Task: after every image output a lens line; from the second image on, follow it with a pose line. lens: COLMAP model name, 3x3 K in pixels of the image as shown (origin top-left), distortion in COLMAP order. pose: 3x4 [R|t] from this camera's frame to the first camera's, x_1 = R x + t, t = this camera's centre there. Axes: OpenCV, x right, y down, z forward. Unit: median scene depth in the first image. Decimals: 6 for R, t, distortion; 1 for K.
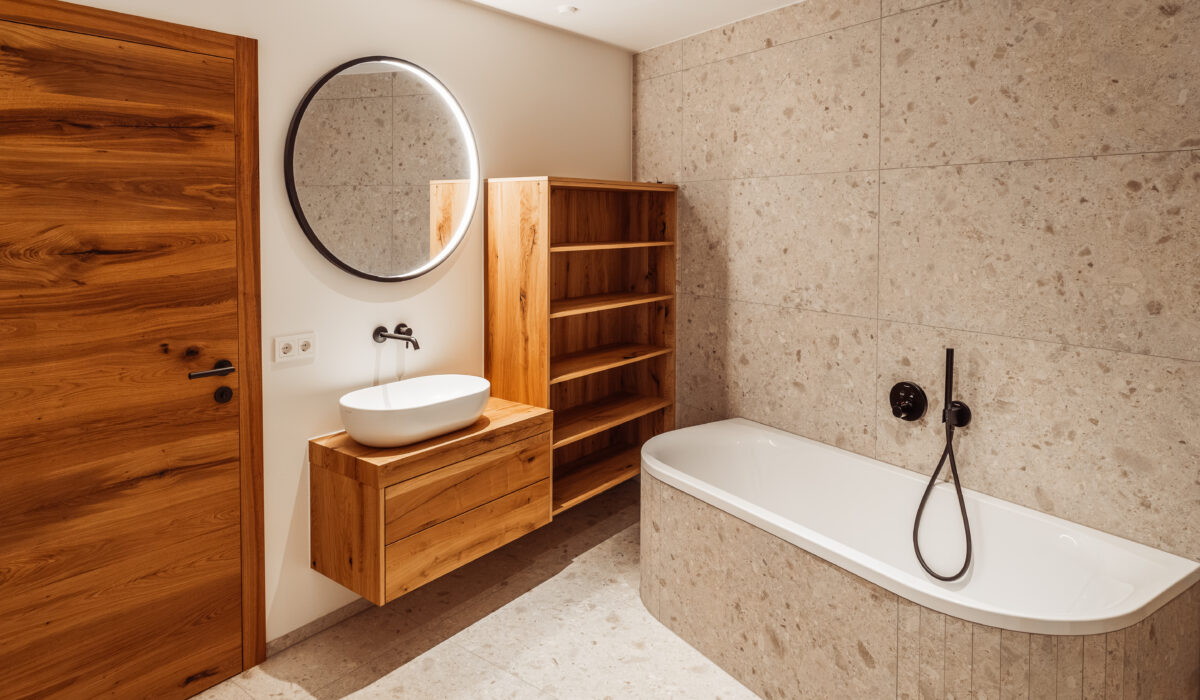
lens RADIAL K [[656.2, 0, 601.3], [0, 656.2, 344.0], [0, 0, 1]] dist [0.001183, 0.000449]
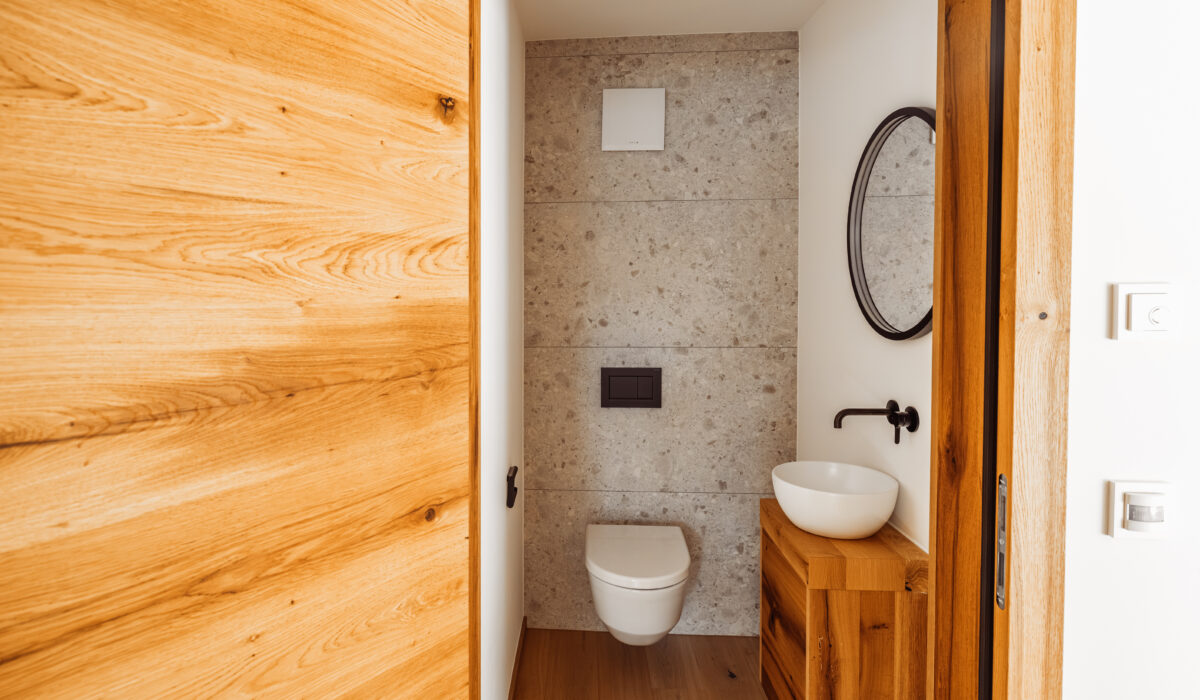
lens RADIAL K [[641.8, 0, 597.5], [0, 641.8, 353.8], [0, 0, 1]] dist [-0.001298, -0.000046]
pose [[-0.530766, 0.057879, 0.845540, -0.215048], [-0.143528, -0.989393, -0.022369, -0.246209], [0.835277, -0.133231, 0.533444, 0.287456]]
